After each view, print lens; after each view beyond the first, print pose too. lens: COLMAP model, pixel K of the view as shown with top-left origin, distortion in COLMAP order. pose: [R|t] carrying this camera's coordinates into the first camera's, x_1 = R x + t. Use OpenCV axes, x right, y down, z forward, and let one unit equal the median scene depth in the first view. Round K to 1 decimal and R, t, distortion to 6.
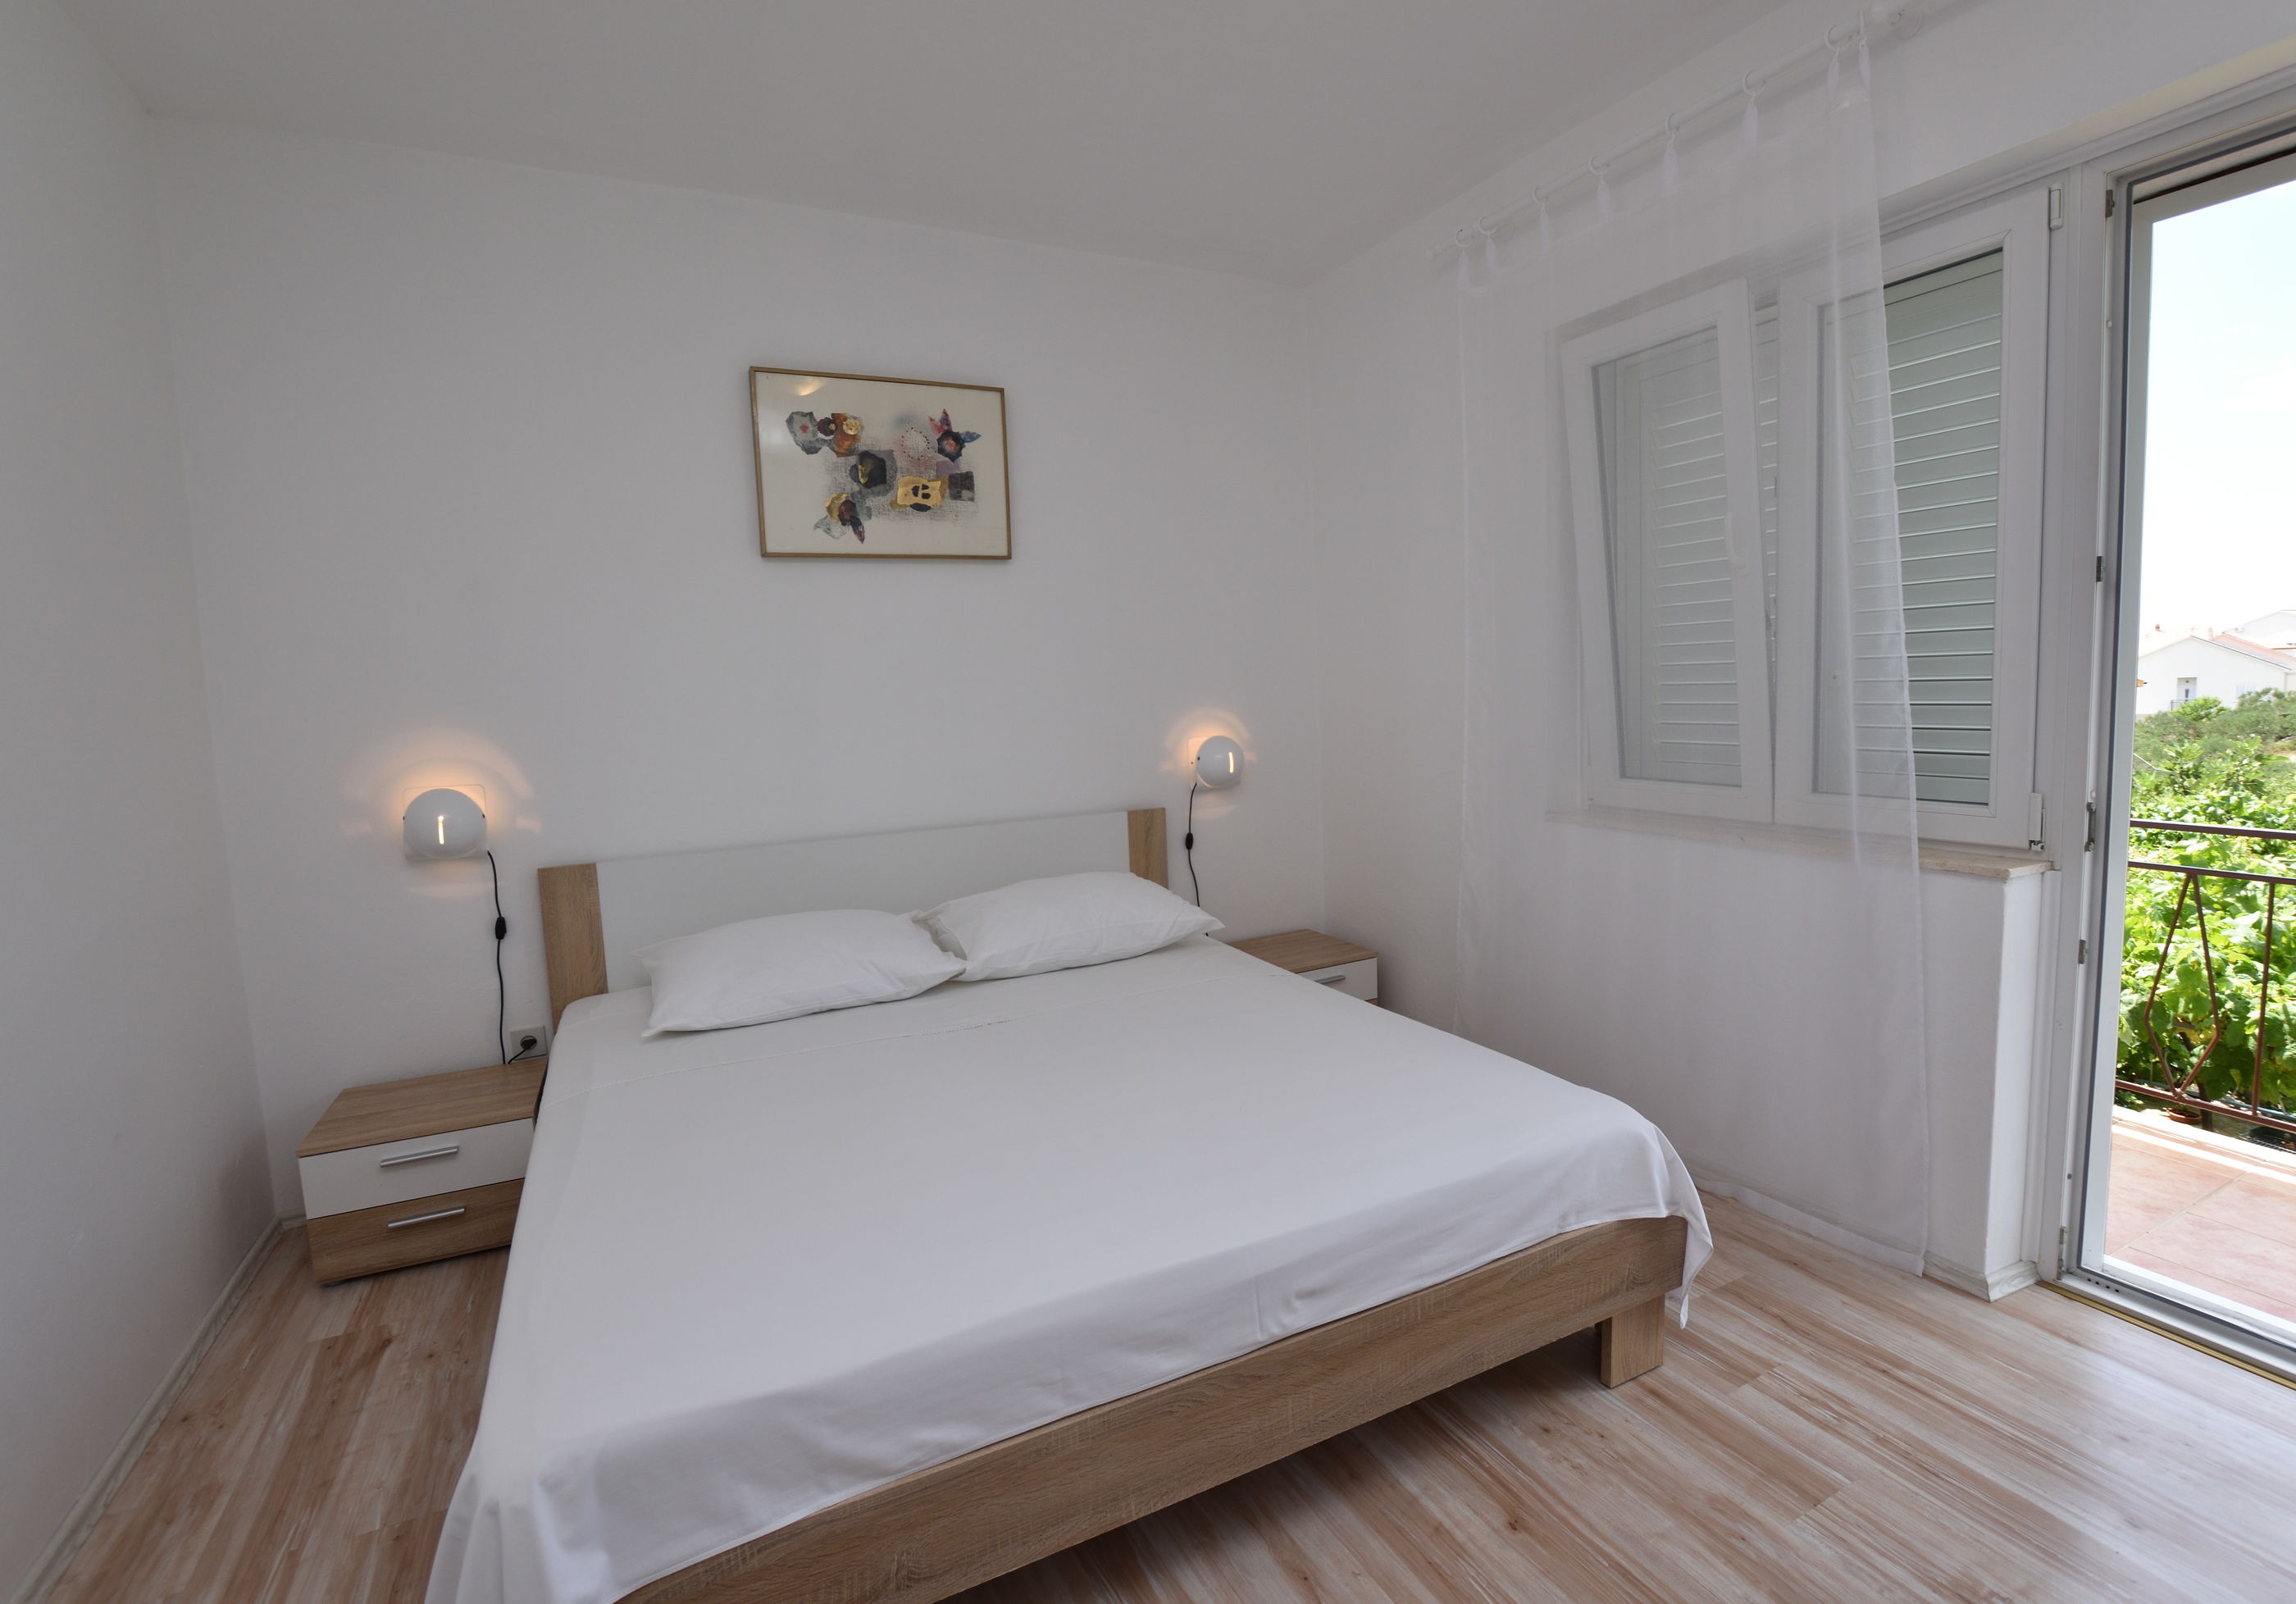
lens RADIAL K [[1071.0, 0, 1171.9], [0, 1071.0, 787.4], [0, 0, 1]] dist [-0.029826, 0.000251]
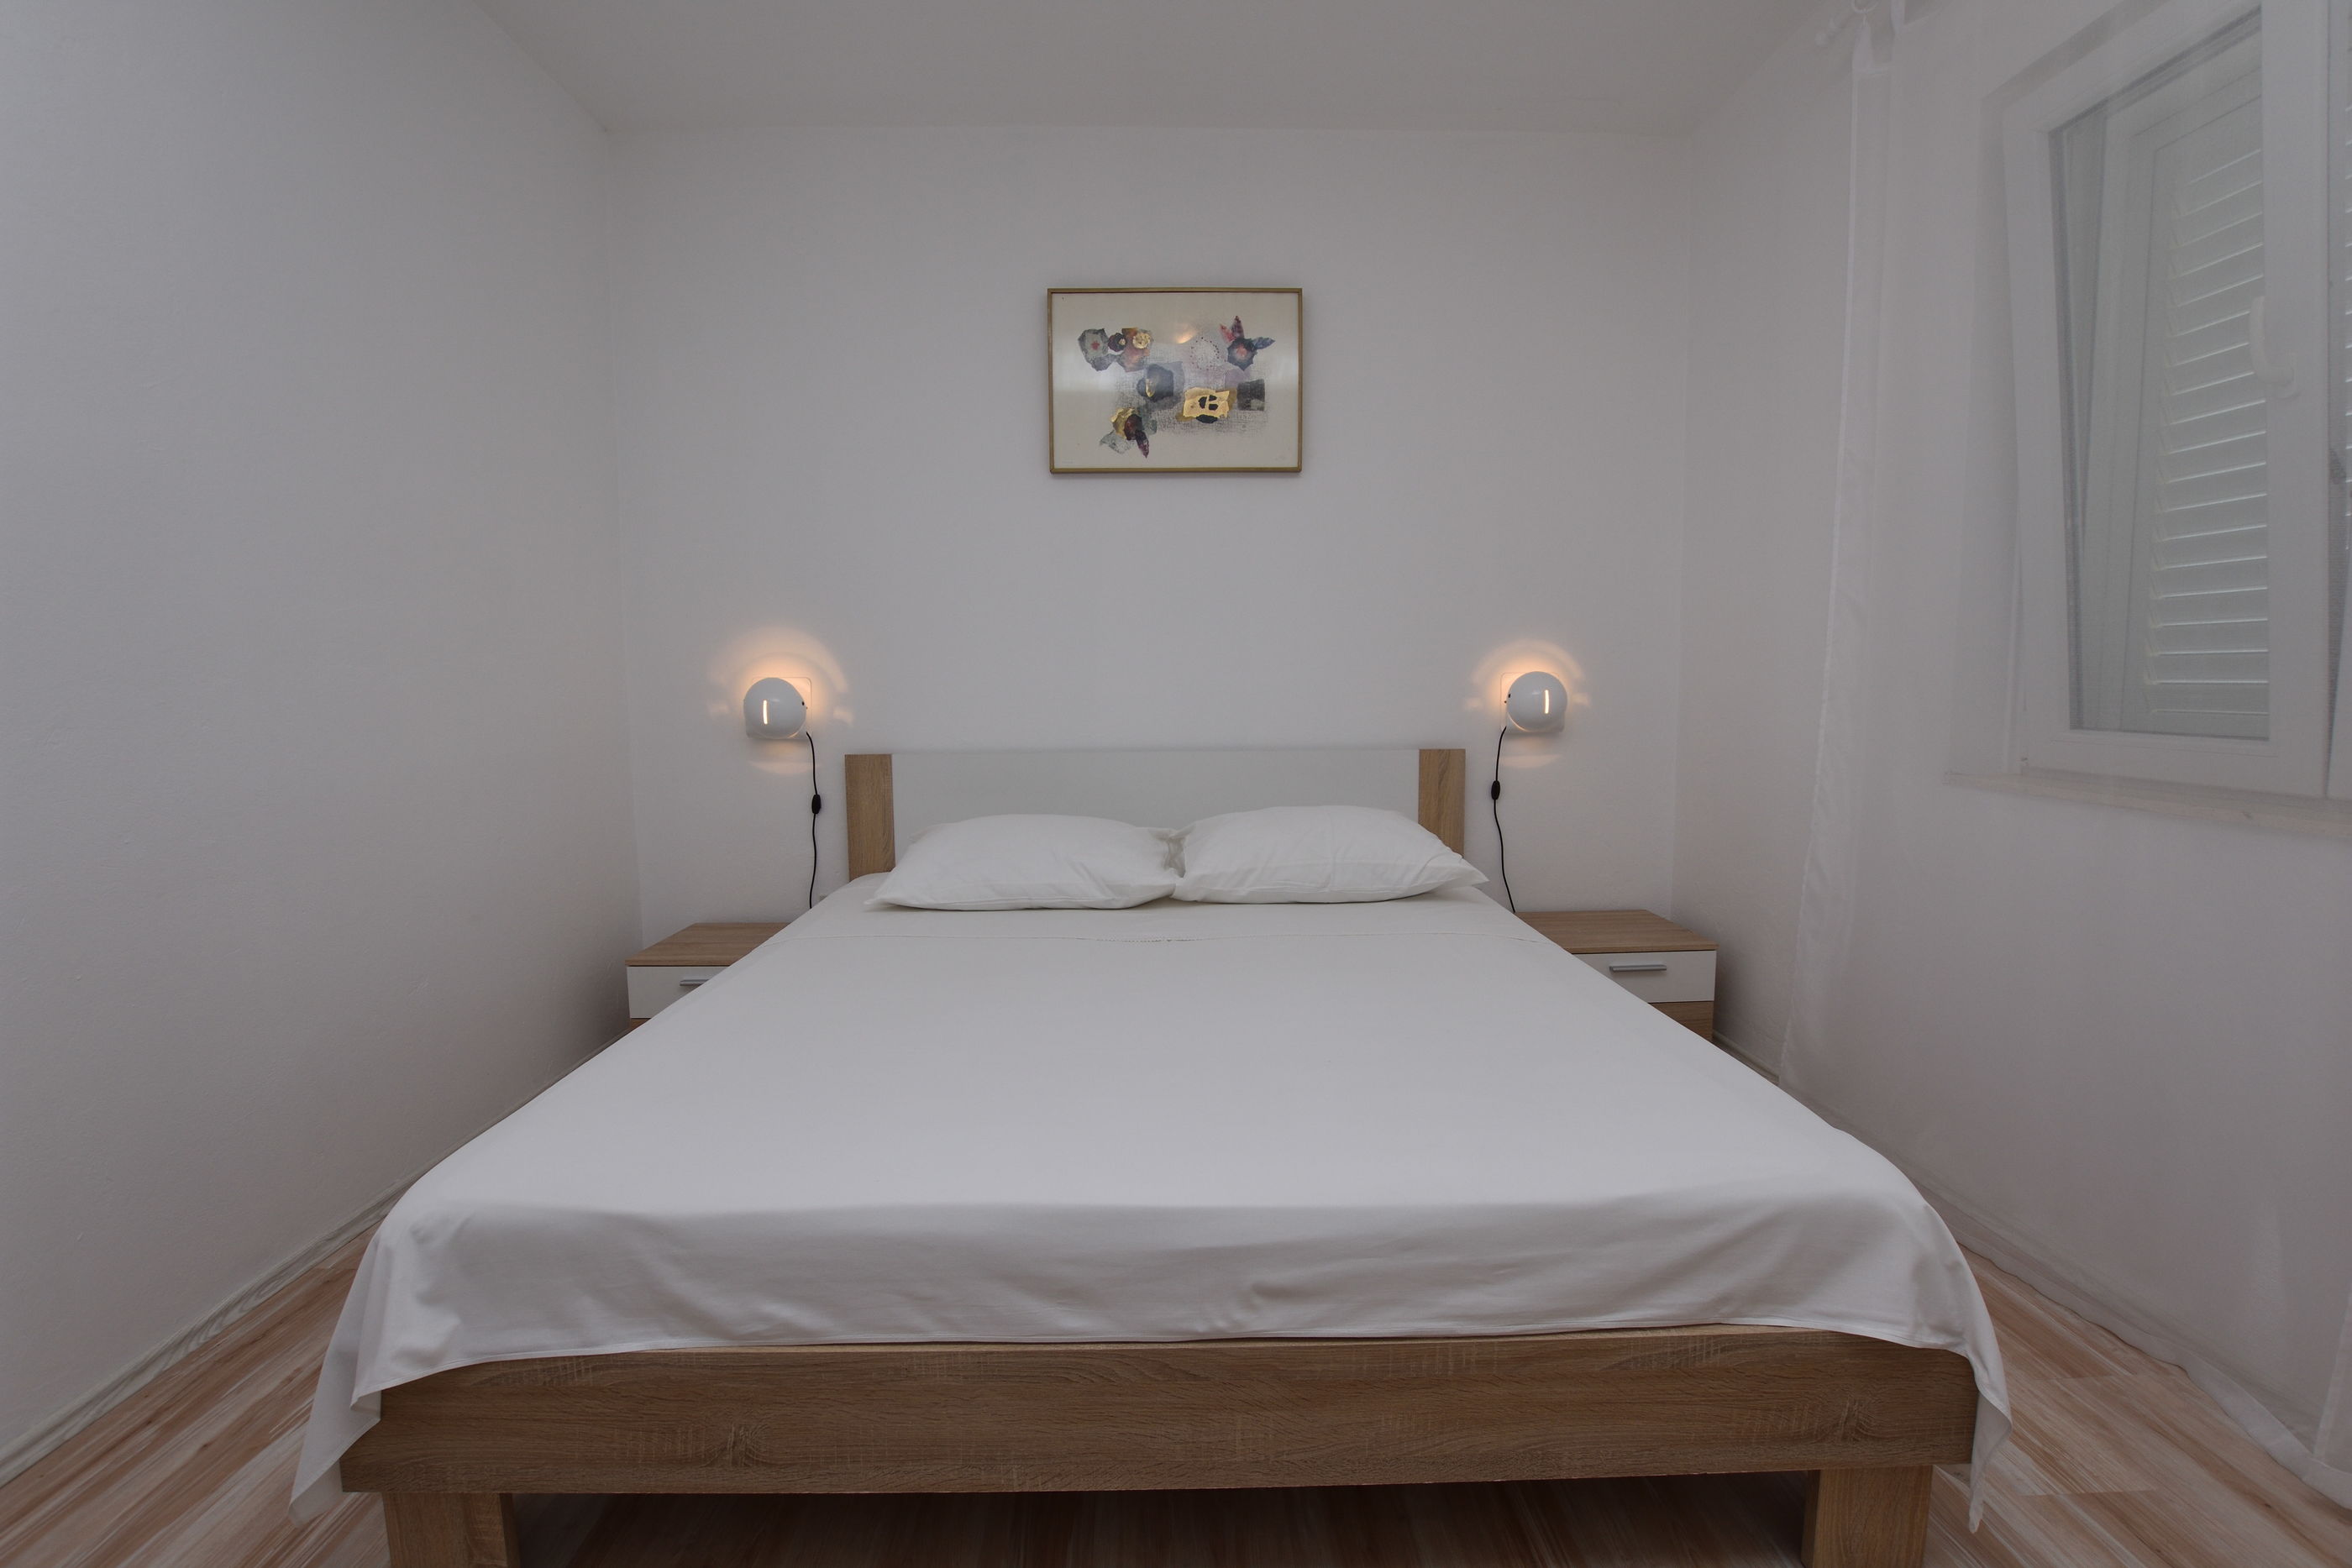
lens RADIAL K [[1036.0, 0, 1171.7], [0, 1036.0, 774.7], [0, 0, 1]] dist [-0.035768, 0.005731]
pose [[0.897167, 0.071981, -0.435786, 0.181812], [-0.069749, 0.997341, 0.021141, 0.047270], [0.436149, 0.011429, 0.899802, 0.150401]]
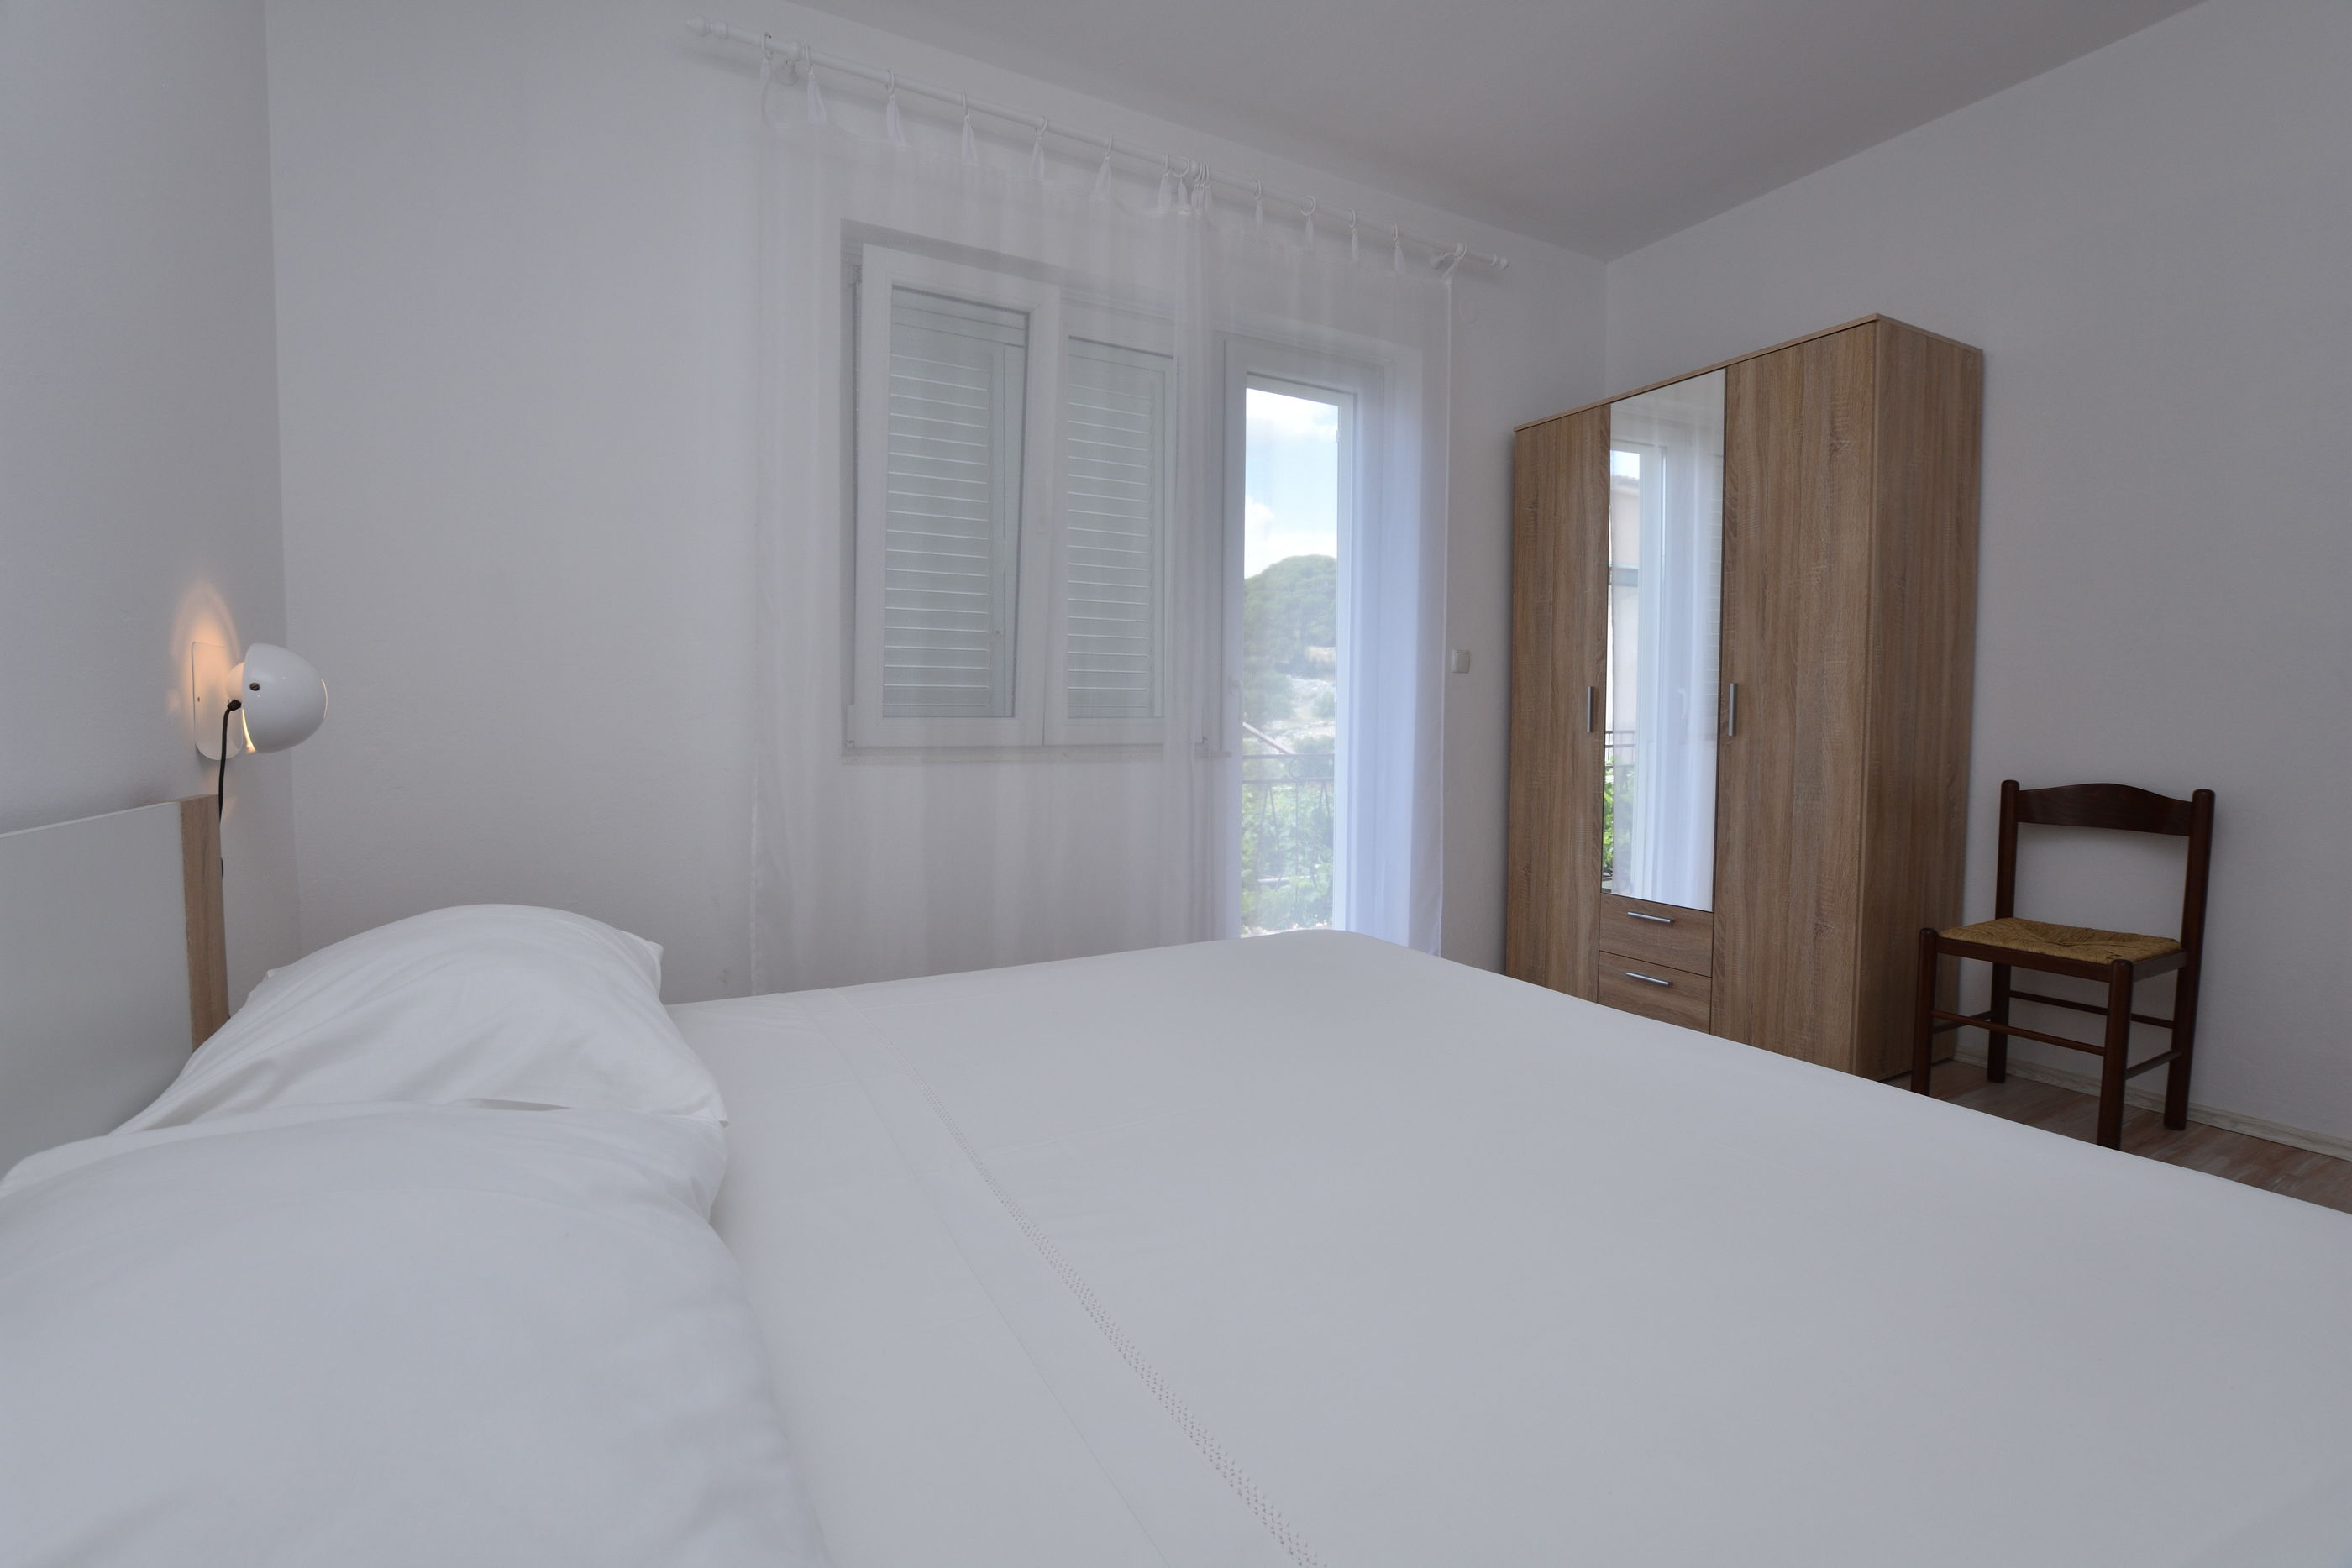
lens RADIAL K [[1036.0, 0, 1171.7], [0, 1036.0, 774.7], [0, 0, 1]] dist [-0.035768, 0.005731]
pose [[-0.025722, -0.018155, 0.999504, -0.513038], [0.096355, 0.995135, 0.020556, 0.048147], [-0.995015, 0.096836, -0.023847, 0.757893]]
